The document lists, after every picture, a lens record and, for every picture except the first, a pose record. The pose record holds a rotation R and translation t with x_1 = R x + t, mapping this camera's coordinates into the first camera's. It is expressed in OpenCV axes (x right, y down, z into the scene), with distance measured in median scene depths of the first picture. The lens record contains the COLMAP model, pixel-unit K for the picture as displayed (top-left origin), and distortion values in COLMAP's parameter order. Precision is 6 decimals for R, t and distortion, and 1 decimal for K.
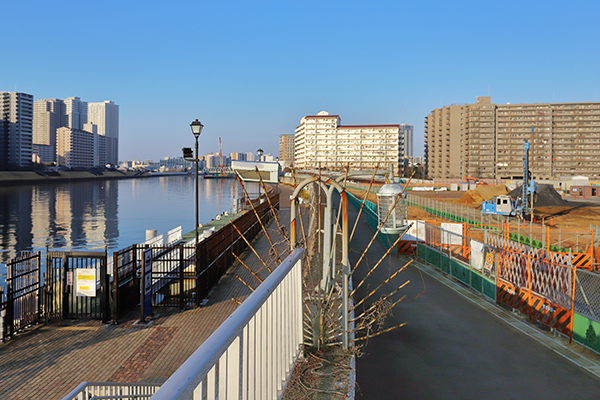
lens RADIAL K [[495.6, 0, 300.0], [0, 495.6, 200.9], [0, 0, 1]] dist [-0.008879, -0.005744]
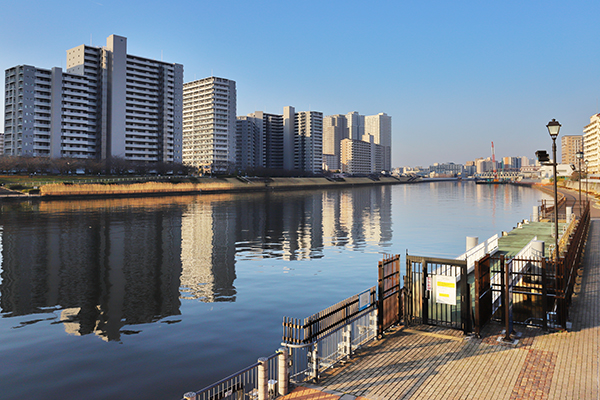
lens RADIAL K [[478.5, 0, 299.5], [0, 478.5, 197.3], [0, 0, 1]] dist [-0.002393, -0.007519]
pose [[0.858820, 0.015436, -0.512044, -0.108396], [-0.024106, 0.999656, -0.010297, -0.001558], [0.511710, 0.021187, 0.858897, 0.014490]]
